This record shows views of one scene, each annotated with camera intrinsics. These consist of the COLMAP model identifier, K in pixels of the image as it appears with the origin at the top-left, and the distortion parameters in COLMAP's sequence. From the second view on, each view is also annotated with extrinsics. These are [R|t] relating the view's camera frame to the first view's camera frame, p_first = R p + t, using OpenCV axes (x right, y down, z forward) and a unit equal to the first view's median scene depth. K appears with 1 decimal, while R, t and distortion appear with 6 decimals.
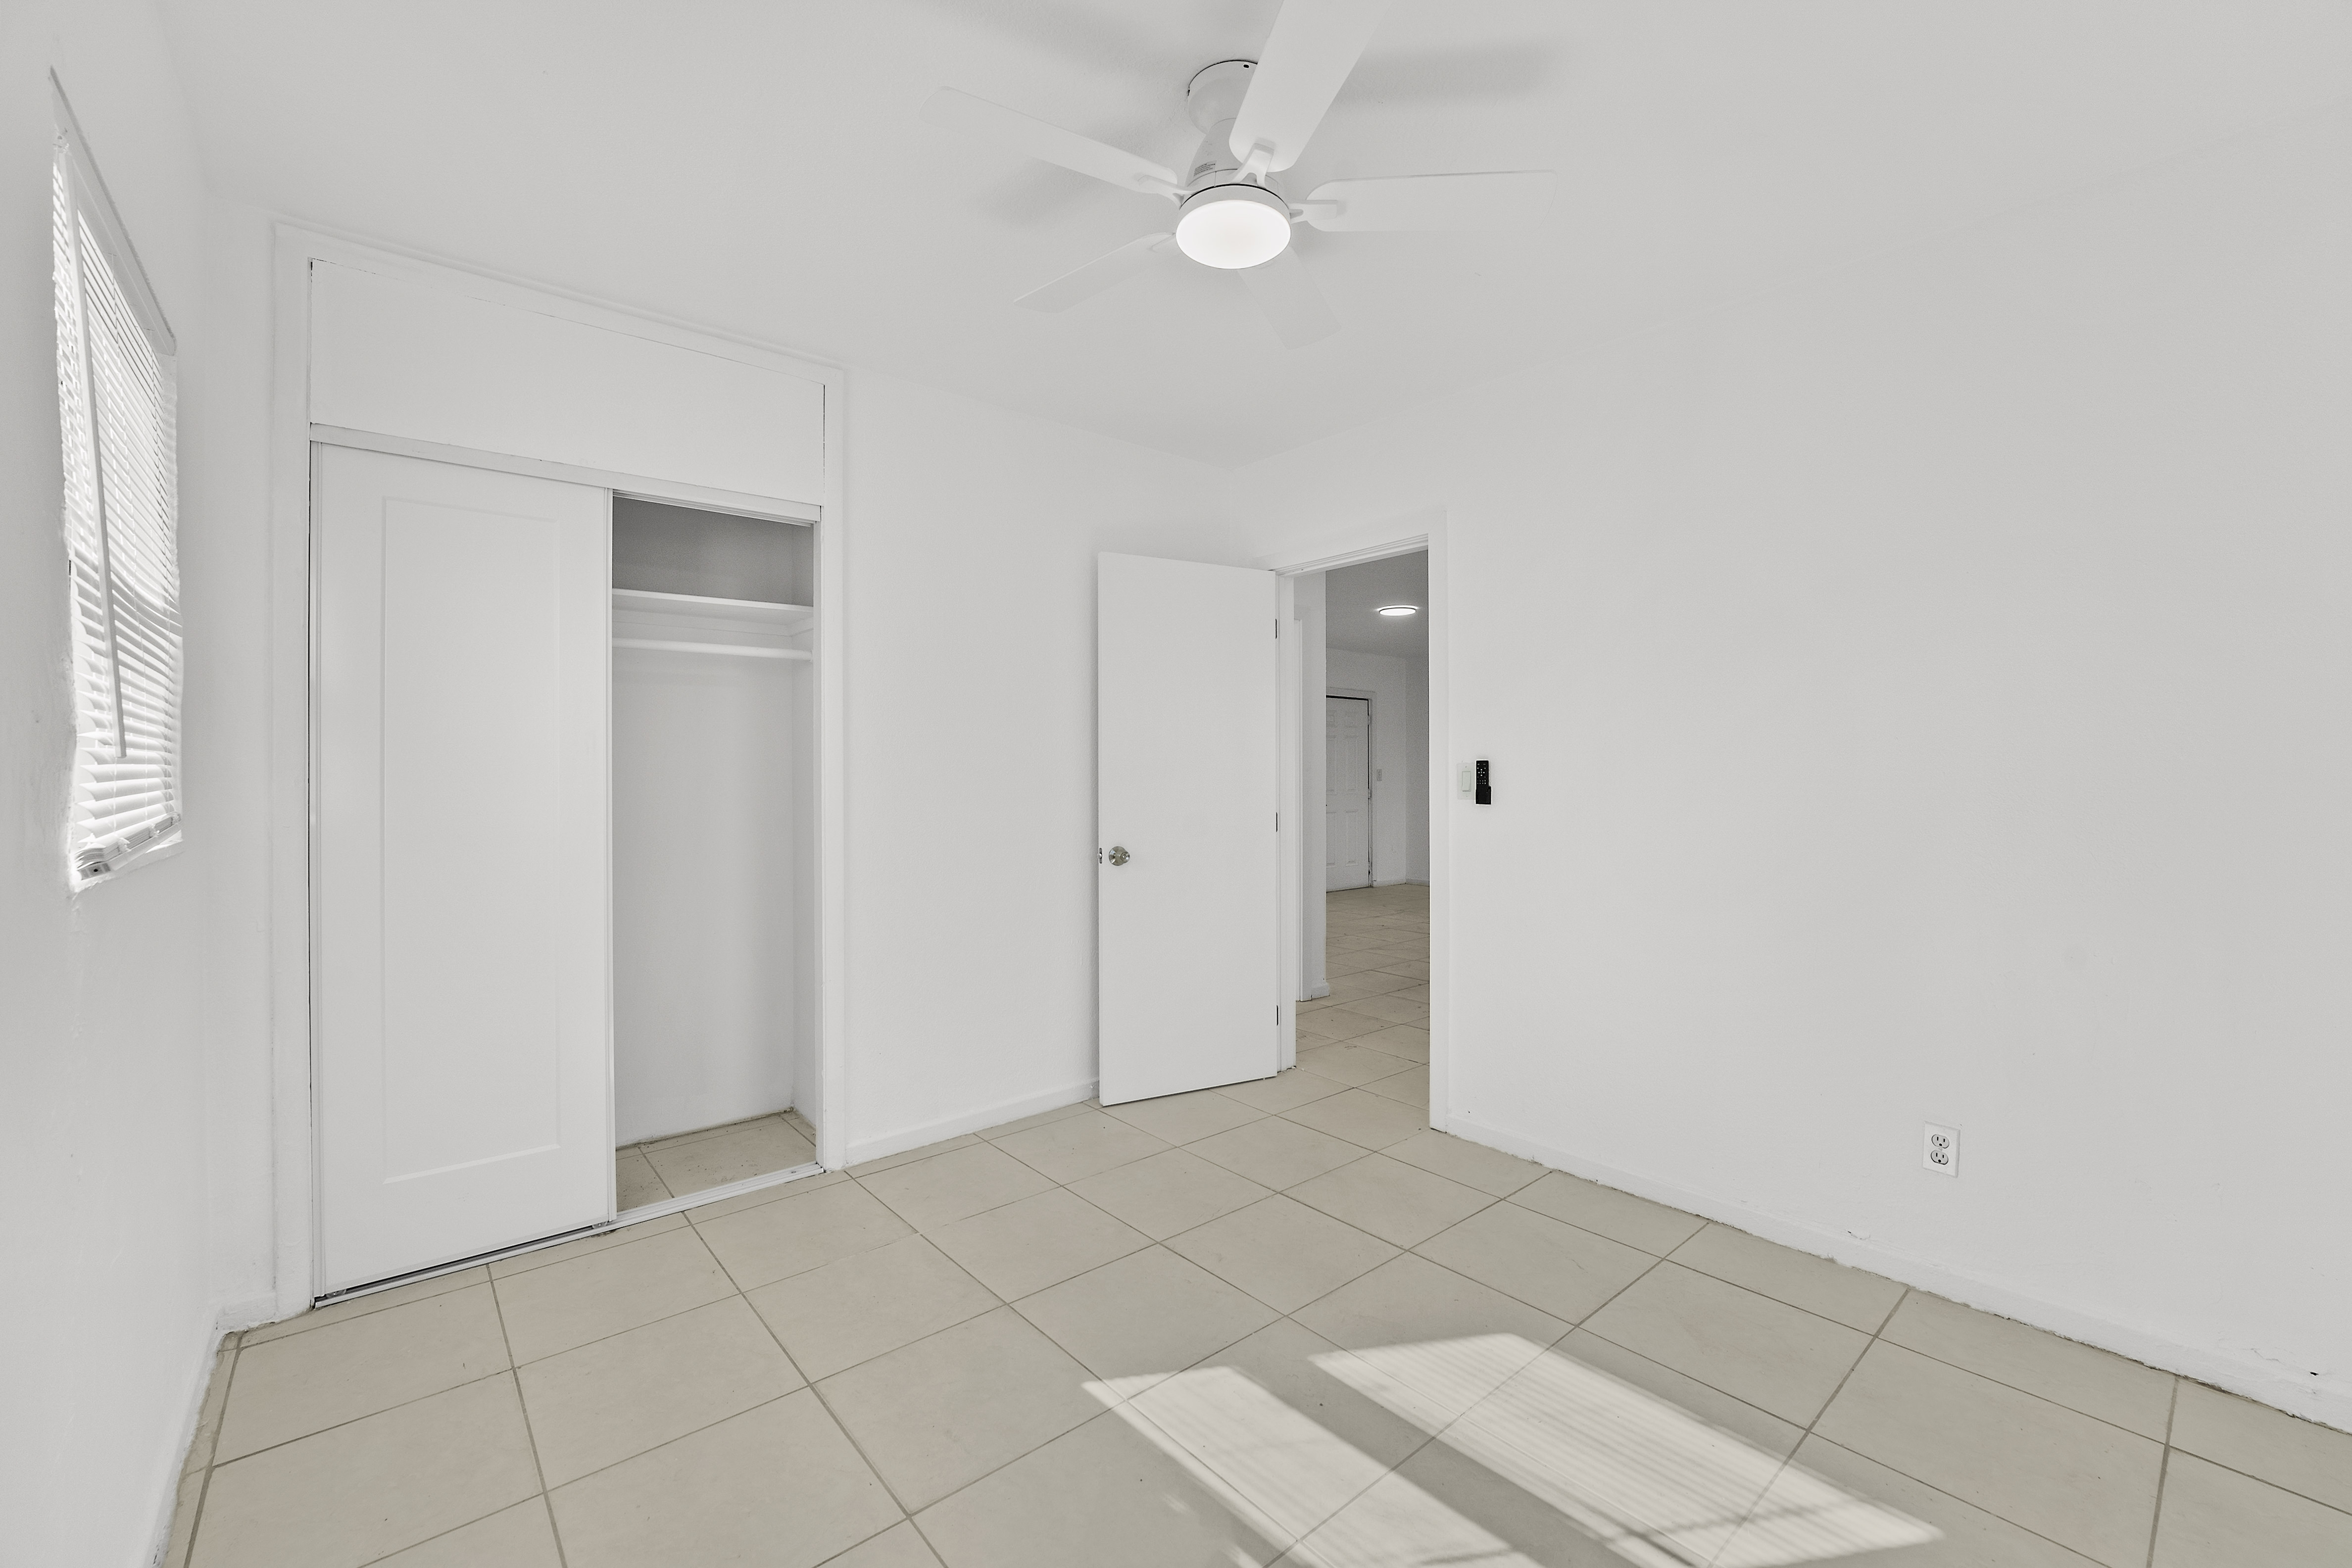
lens RADIAL K [[954.5, 0, 1182.2], [0, 954.5, 786.2], [0, 0, 1]] dist [0.000105, -0.000477]
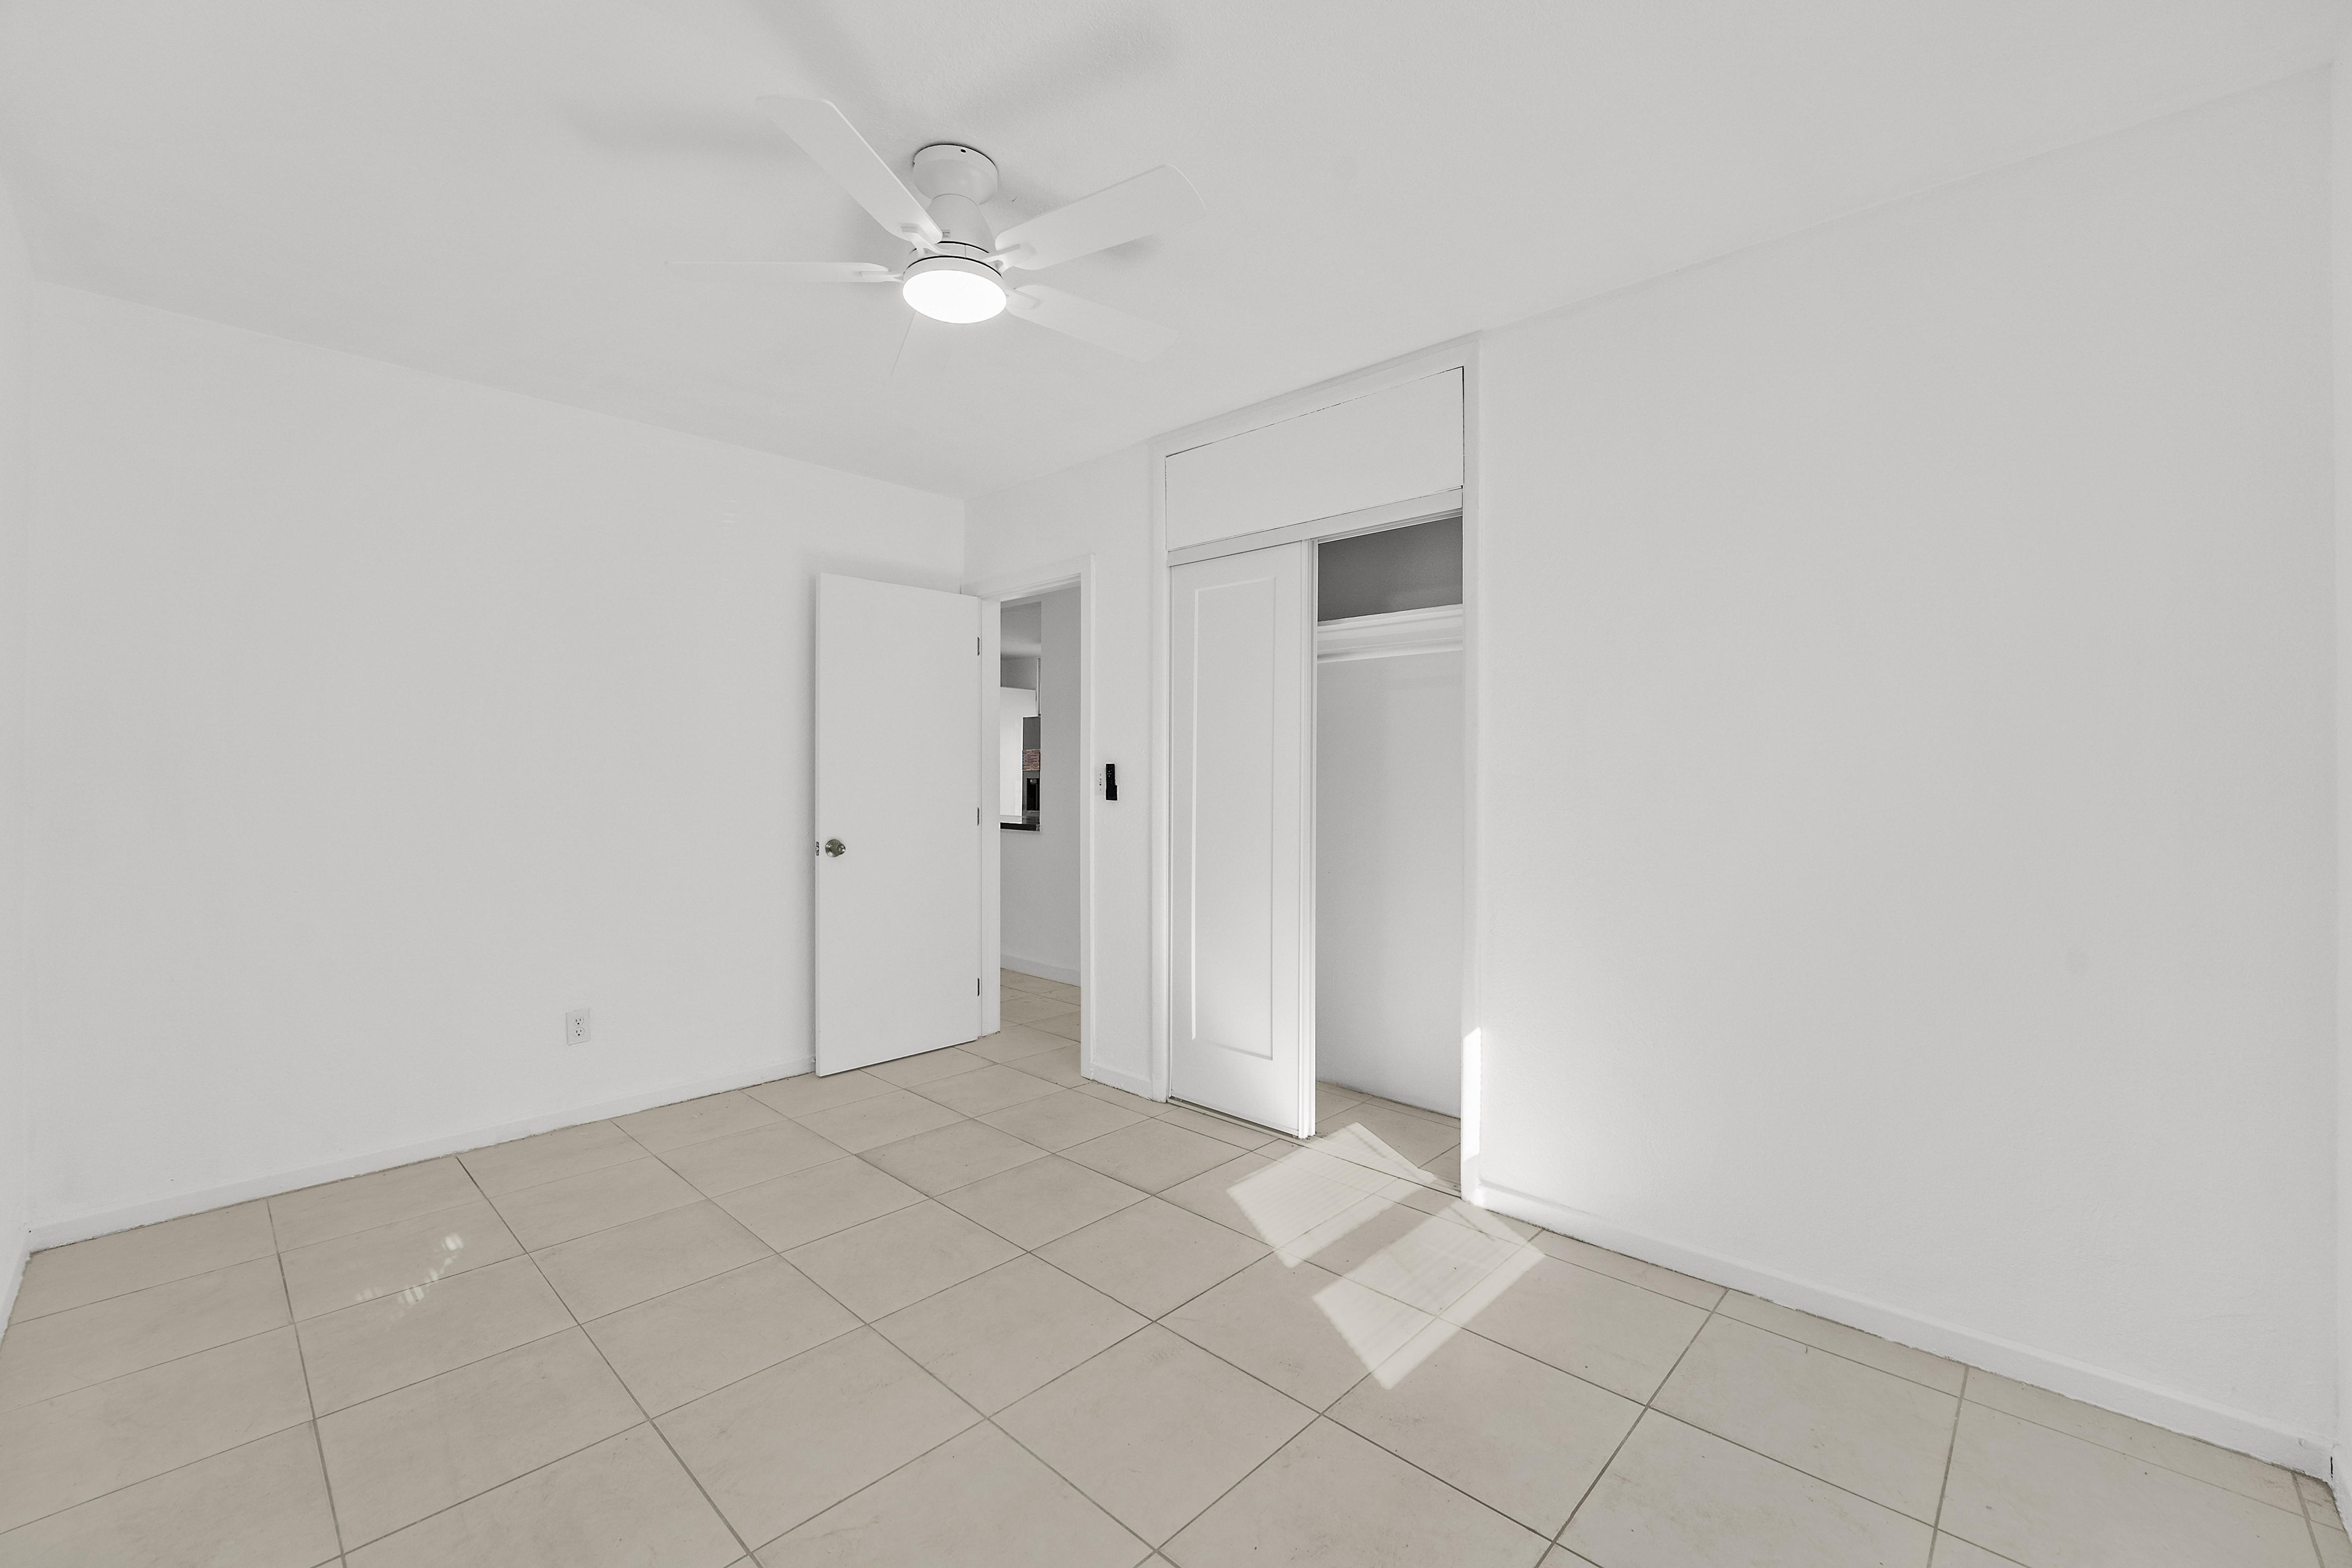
lens RADIAL K [[954.5, 0, 1172.8], [0, 954.5, 770.0], [0, 0, 1]] dist [0.000105, -0.000477]
pose [[0.994221, 0.005983, 0.107185, 0.241327], [-0.003533, 0.999728, -0.023033, 0.007602], [-0.107293, 0.022522, 0.993972, -0.167715]]
